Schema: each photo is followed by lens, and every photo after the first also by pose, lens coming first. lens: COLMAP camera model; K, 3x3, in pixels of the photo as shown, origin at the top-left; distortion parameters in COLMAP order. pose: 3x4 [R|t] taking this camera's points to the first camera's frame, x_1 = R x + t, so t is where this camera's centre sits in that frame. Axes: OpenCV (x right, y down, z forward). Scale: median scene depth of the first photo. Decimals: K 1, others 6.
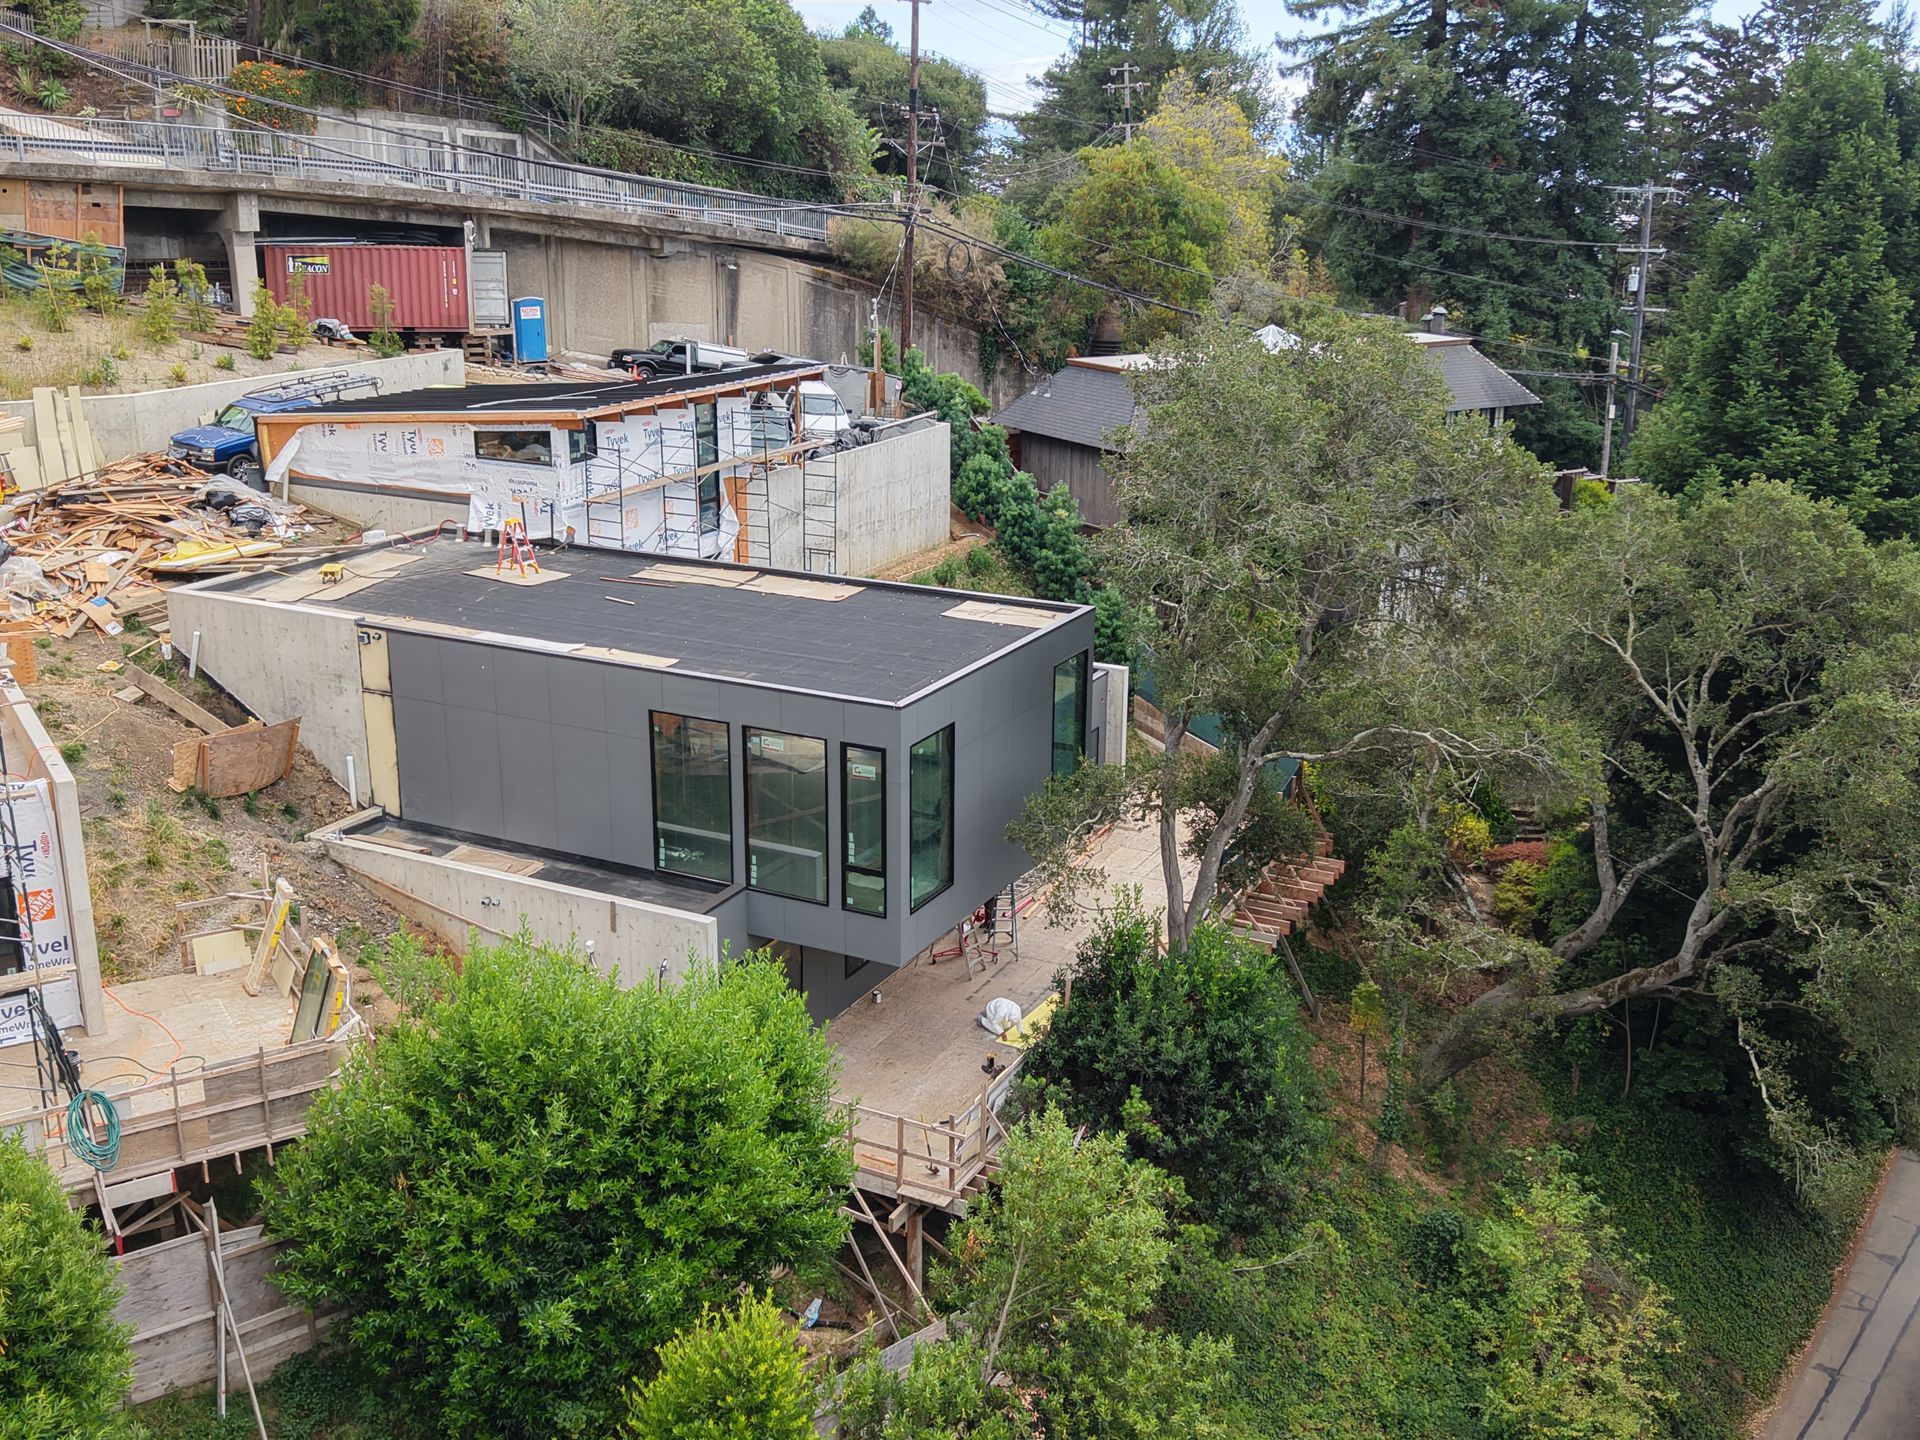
lens RADIAL K [[1936.7, 0, 954.6], [0, 1936.7, 714.7], [0, 0, 1]] dist [0.124597, -0.315038]
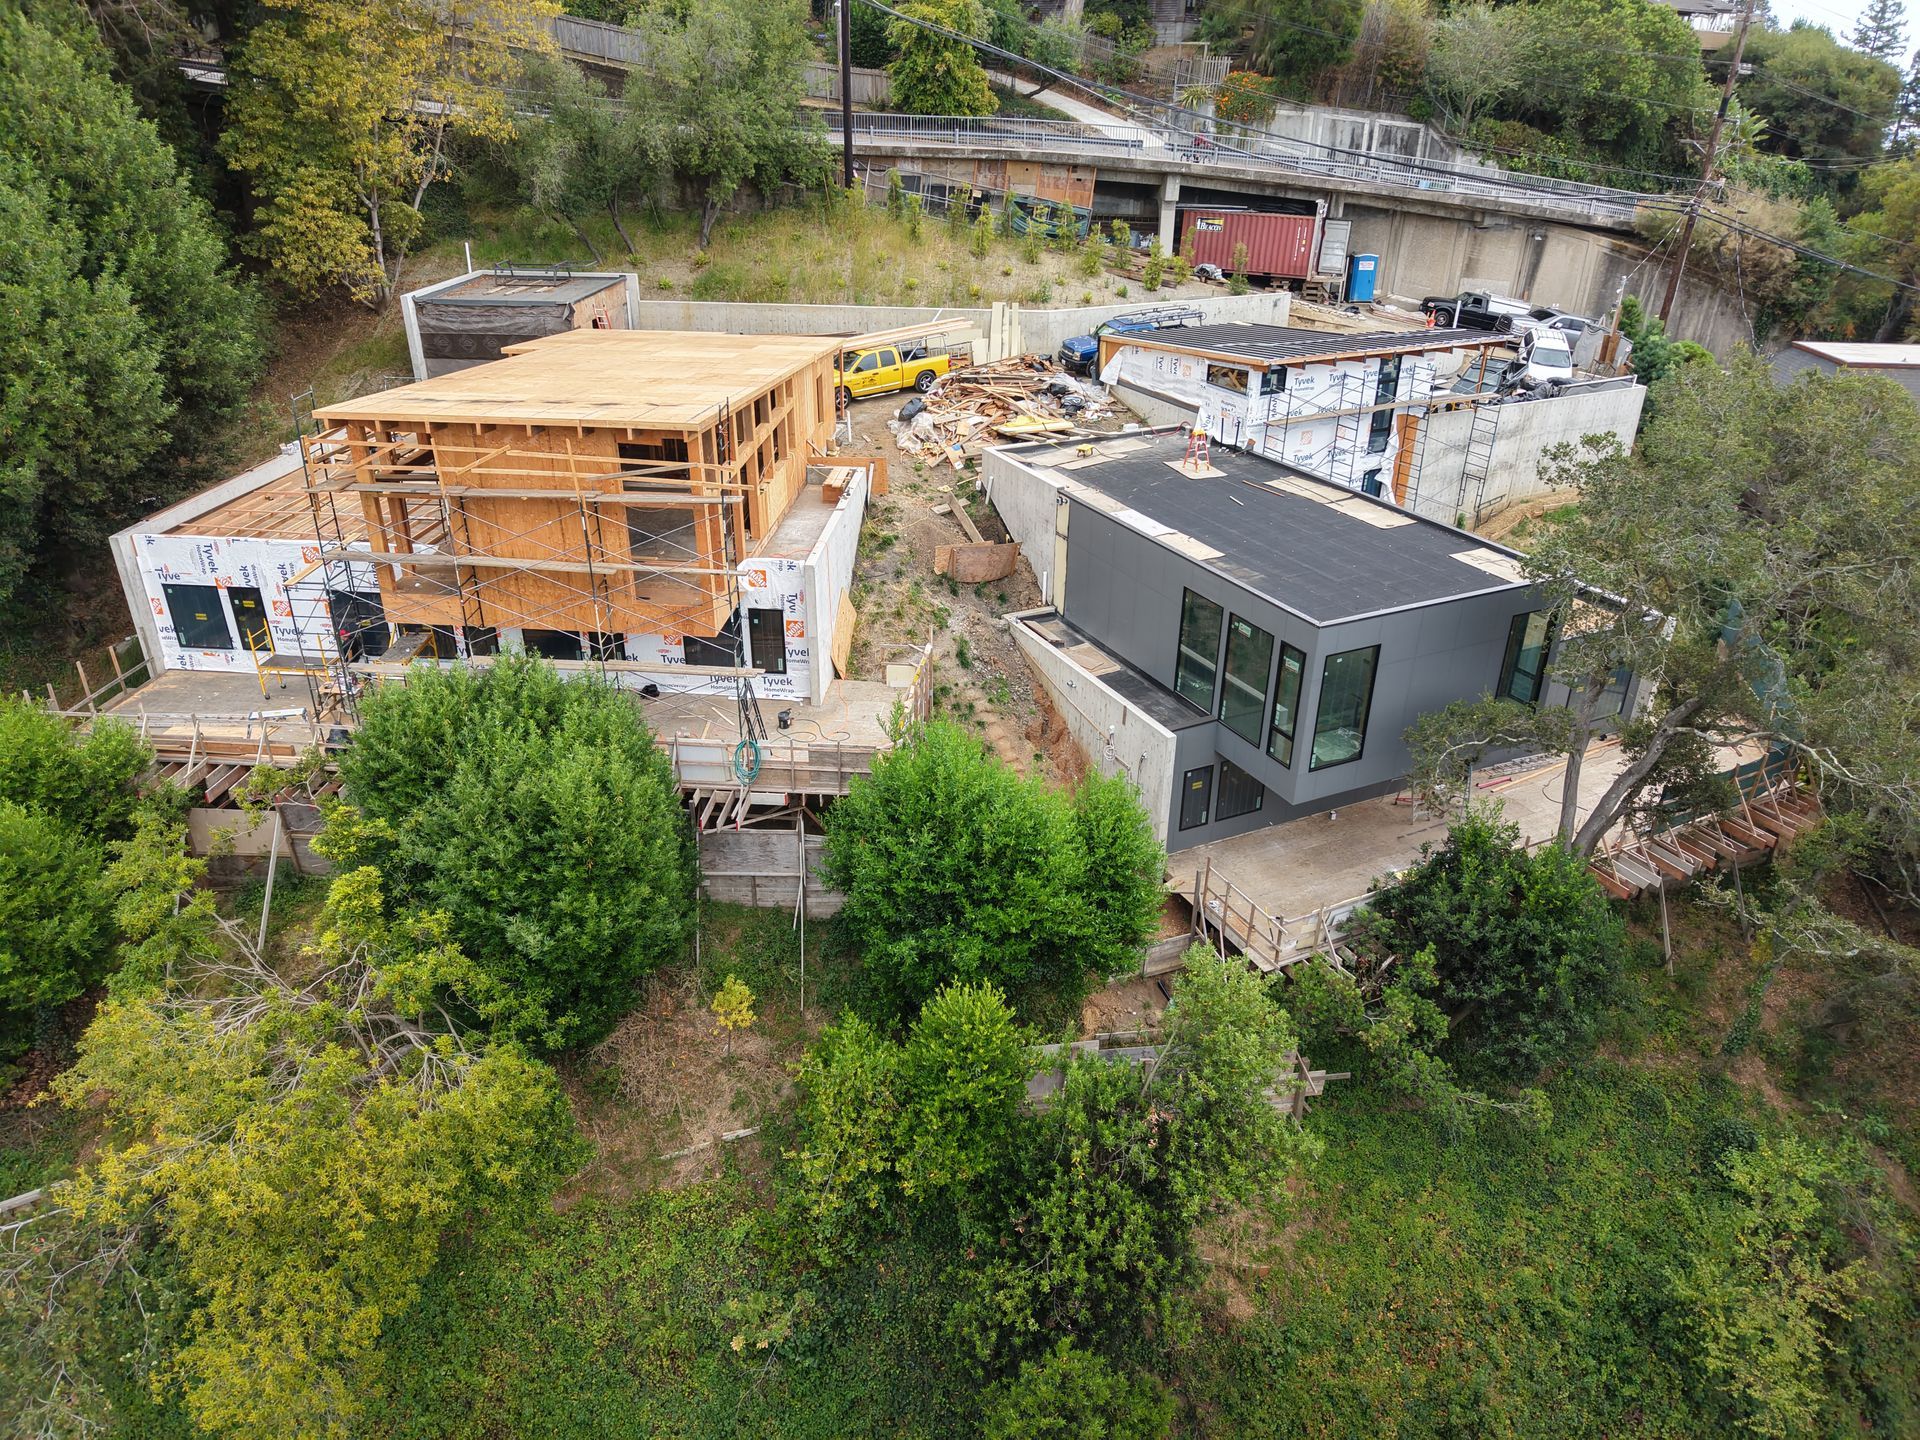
lens RADIAL K [[1279.8, 0, 956.5], [0, 1279.8, 716.1], [0, 0, 1]] dist [0.030039, -0.032624]
pose [[0.800460, 0.269395, -0.535435, 0.201611], [-0.175757, 0.959532, 0.220020, -0.073337], [0.573039, -0.082011, 0.815415, 0.082088]]
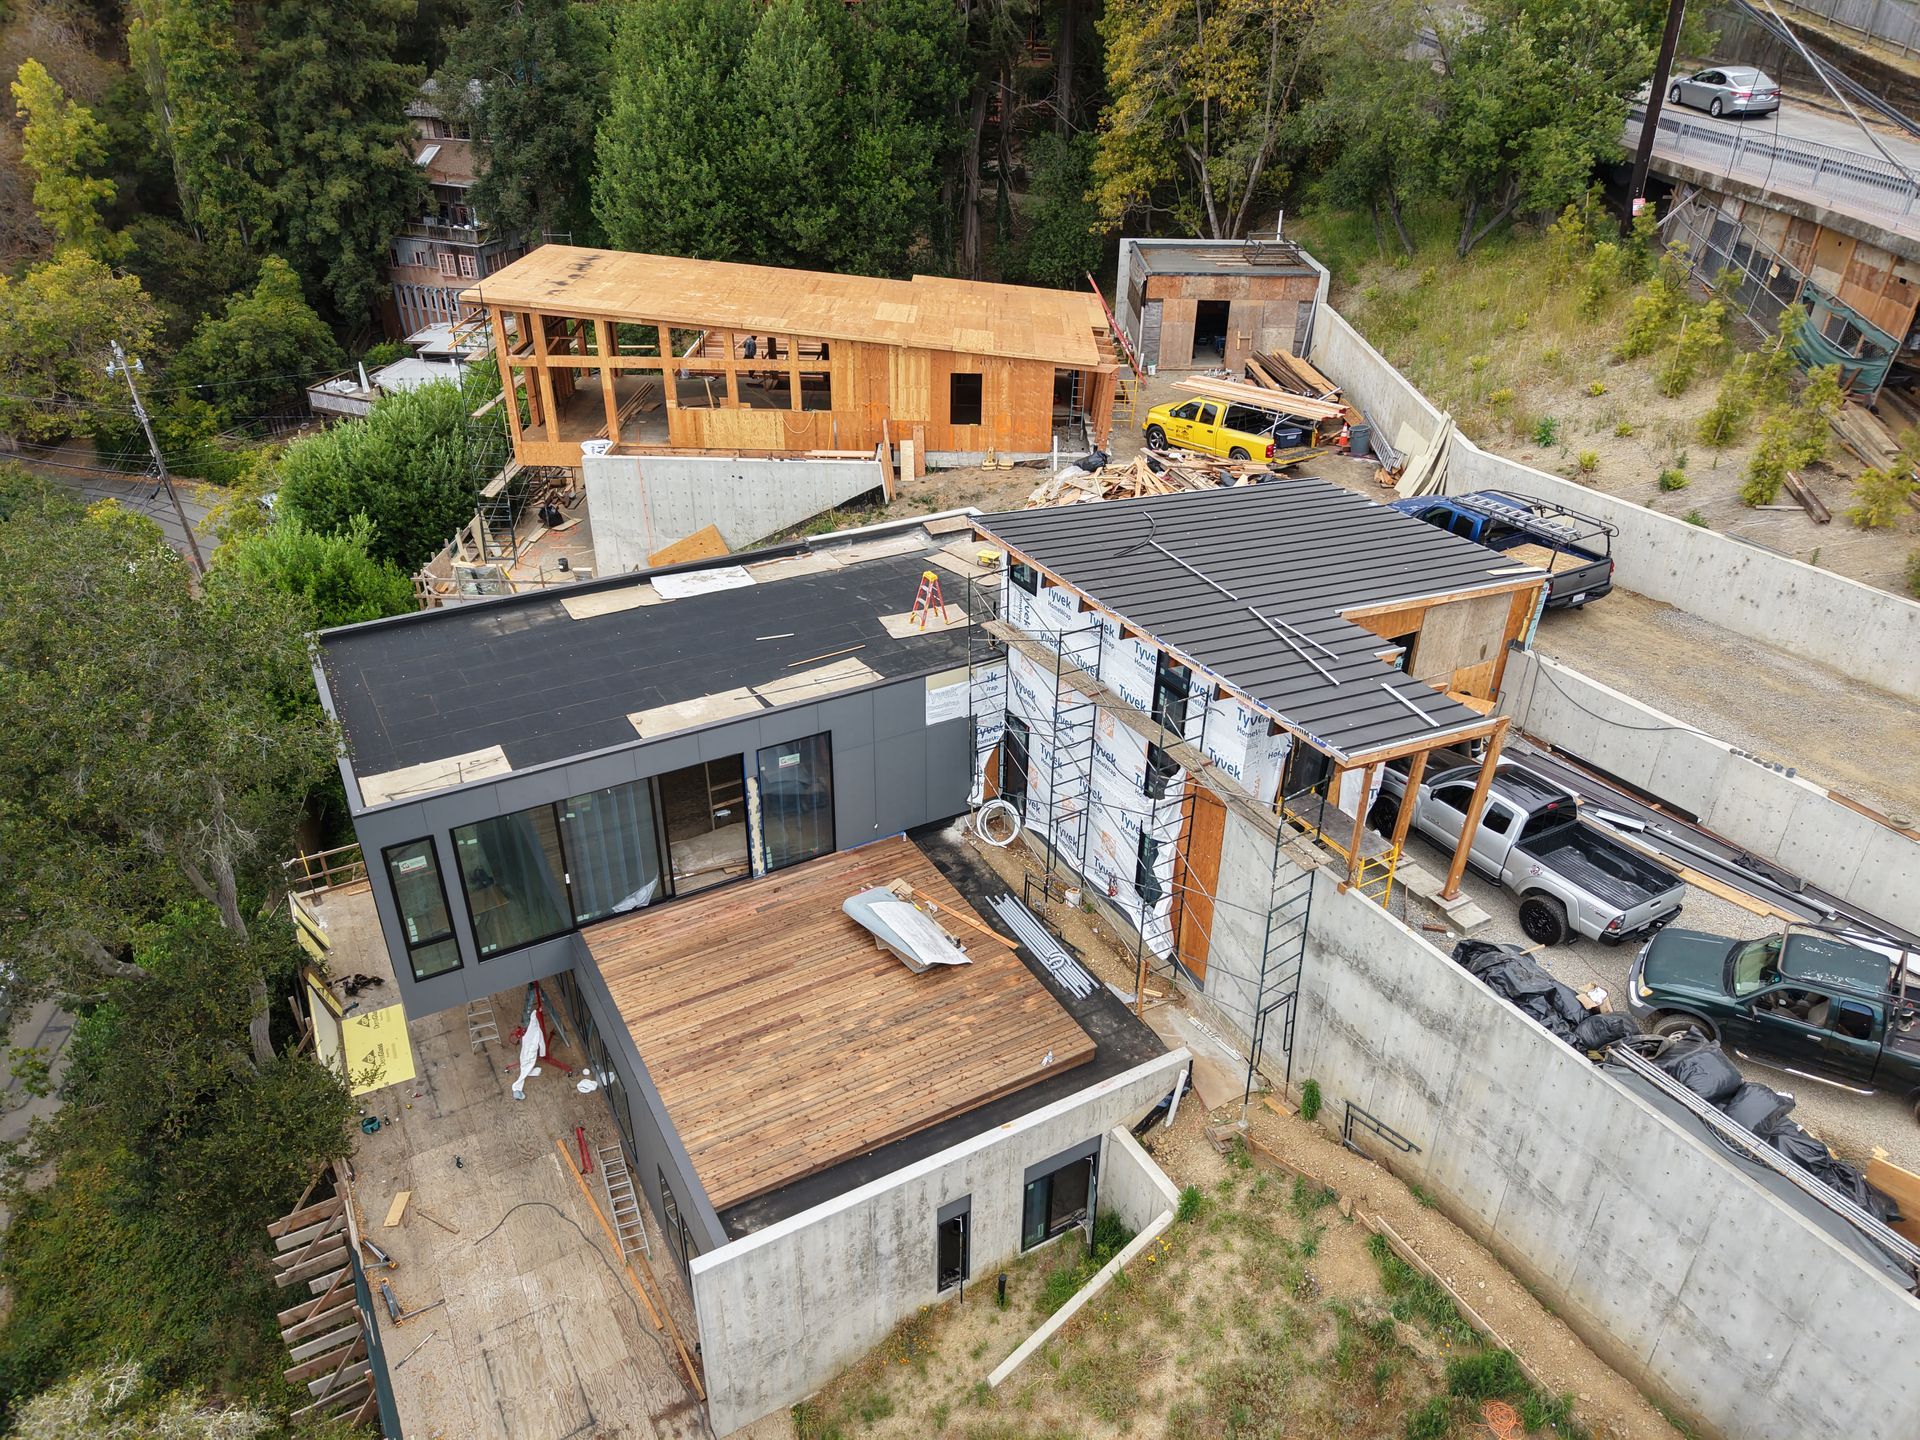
lens RADIAL K [[1284.2, 0, 956.0], [0, 1284.2, 716.1], [0, 0, 1]] dist [0.012646, -0.008443]
pose [[-0.547925, 0.401066, -0.734115, 0.291529], [-0.252921, 0.757076, 0.602384, -0.450227], [0.797377, 0.515734, -0.313382, 1.240948]]
